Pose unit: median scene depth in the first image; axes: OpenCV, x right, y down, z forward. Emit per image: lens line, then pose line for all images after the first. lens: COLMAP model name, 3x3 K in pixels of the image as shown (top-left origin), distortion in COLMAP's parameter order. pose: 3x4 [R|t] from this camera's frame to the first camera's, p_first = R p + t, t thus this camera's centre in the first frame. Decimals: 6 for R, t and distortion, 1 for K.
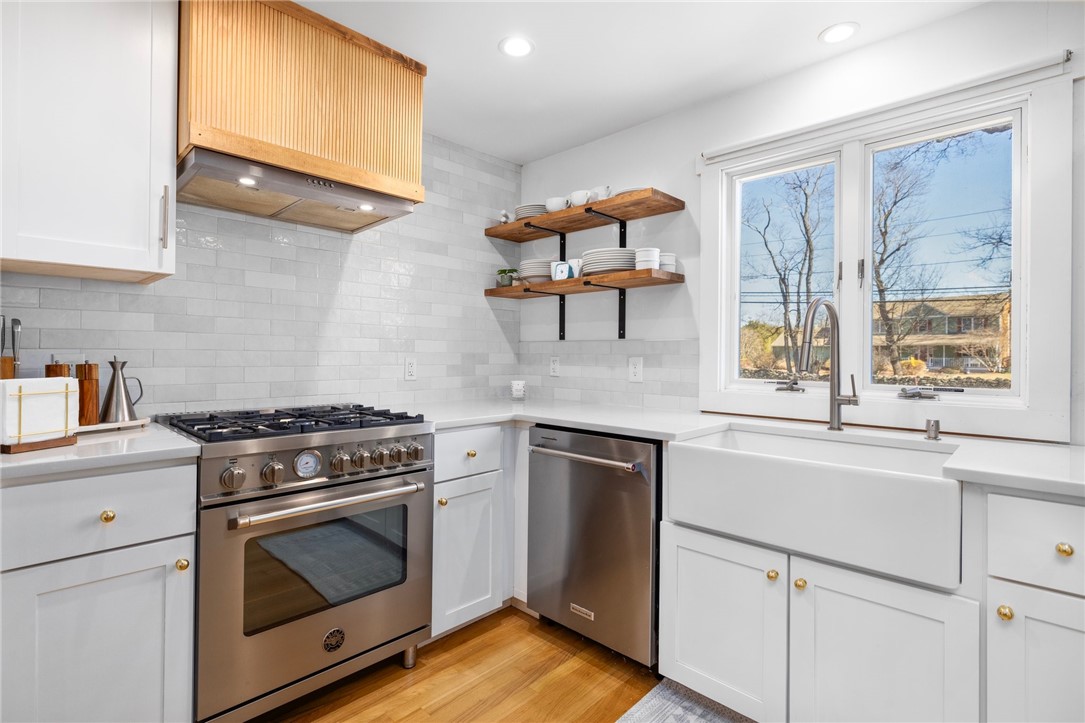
lens RADIAL K [[517.8, 0, 538.1], [0, 517.8, 352.0], [0, 0, 1]] dist [-0.001275, -0.000130]
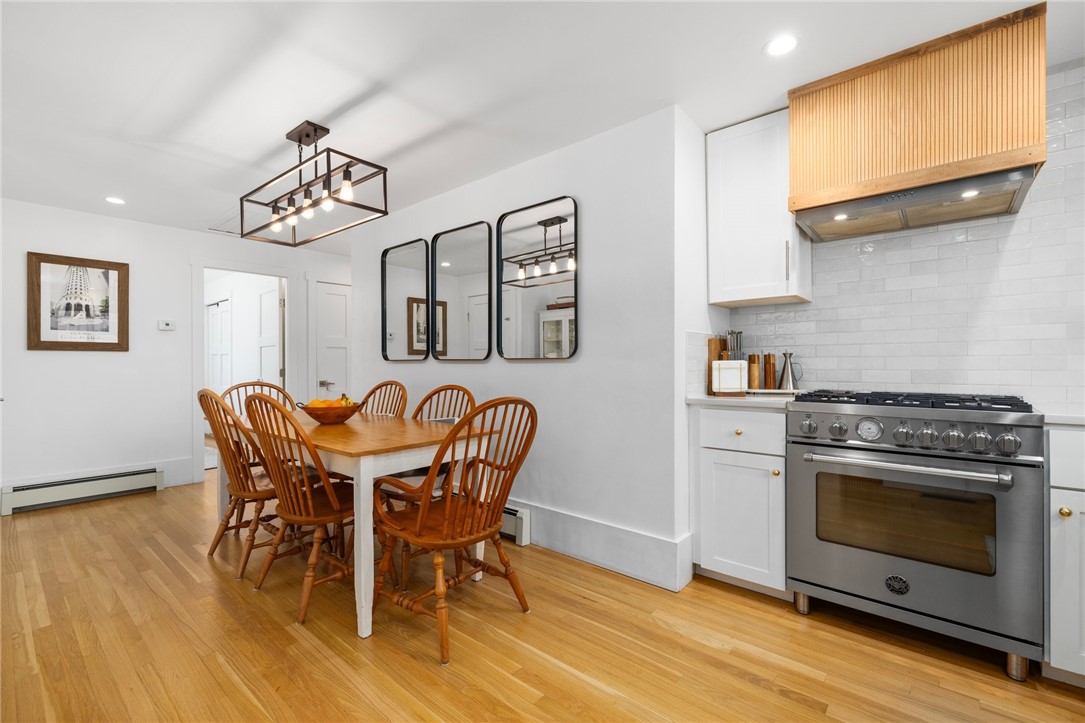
lens RADIAL K [[475.3, 0, 528.1], [0, 475.3, 363.6], [0, 0, 1]] dist [-0.001210, -0.000504]
pose [[0.044006, -0.009756, -0.998984, 0.471779], [0.010483, 0.999902, -0.009303, 0.041918], [0.998976, -0.010063, 0.044104, 0.090154]]
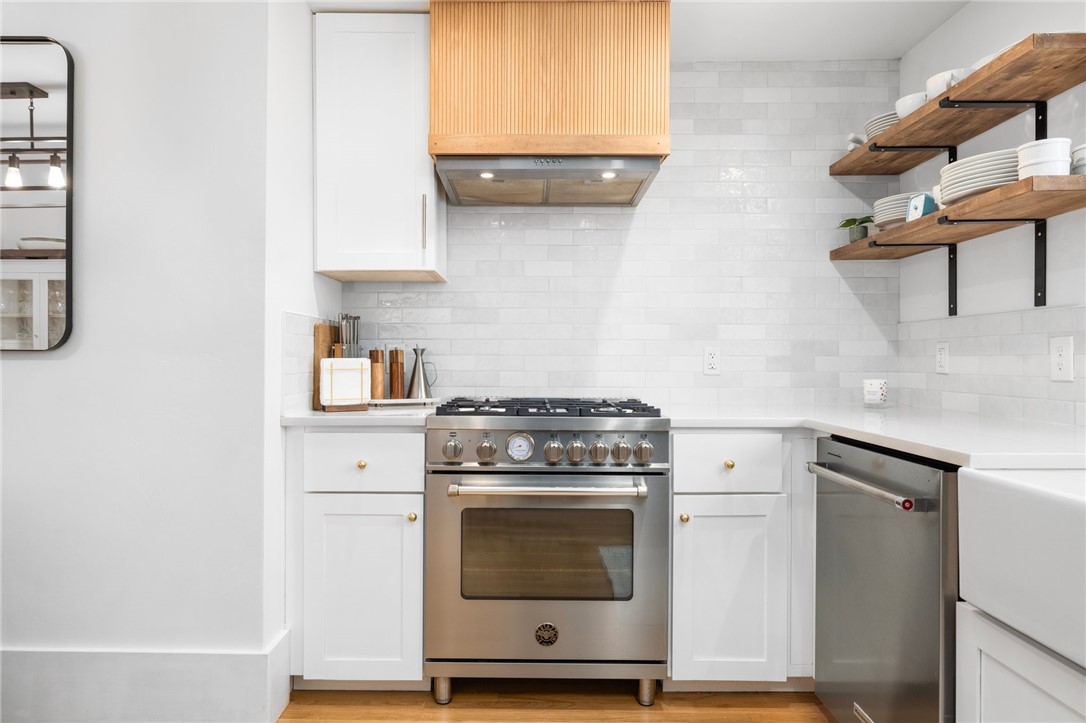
lens RADIAL K [[660.4, 0, 535.2], [0, 660.4, 359.9], [0, 0, 1]] dist [-0.002766, 0.000740]
pose [[0.696035, -0.007470, -0.717969, 0.345238], [0.007244, 0.999968, -0.003381, 0.037871], [0.717971, -0.002848, 0.696067, 0.098384]]
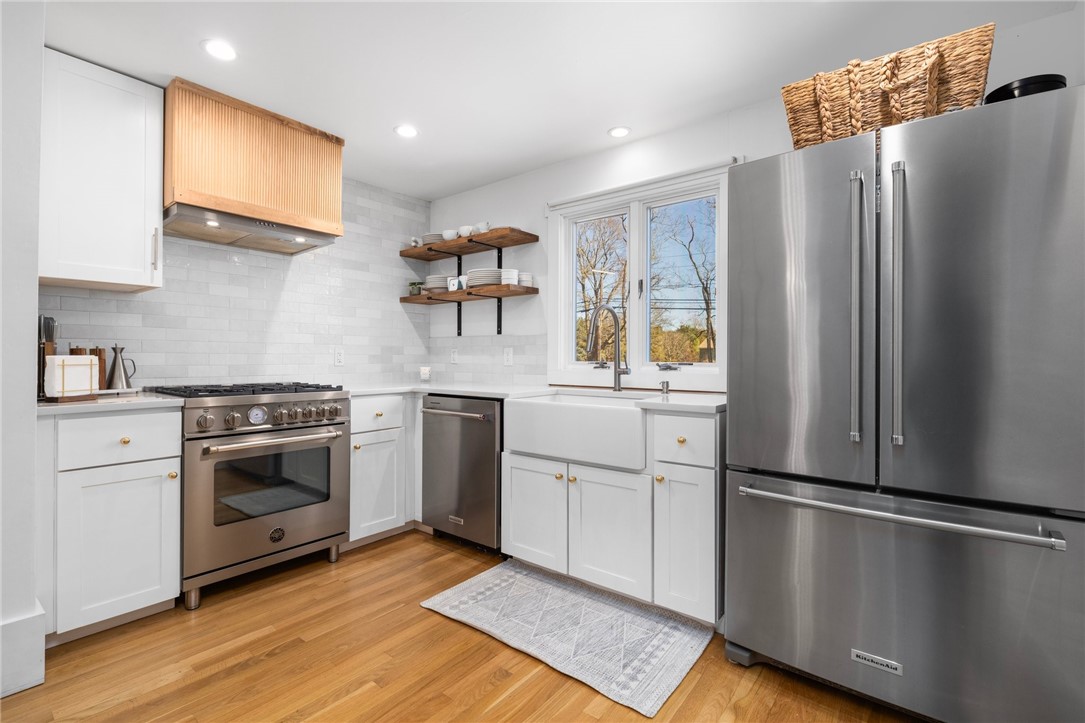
lens RADIAL K [[488.5, 0, 535.4], [0, 488.5, 356.0], [0, 0, 1]] dist [-0.002455, -0.000166]
pose [[0.995441, -0.005932, 0.095190, 0.154529], [0.005709, 0.999980, 0.002616, 0.033229], [-0.095203, -0.002061, 0.995456, -0.335544]]
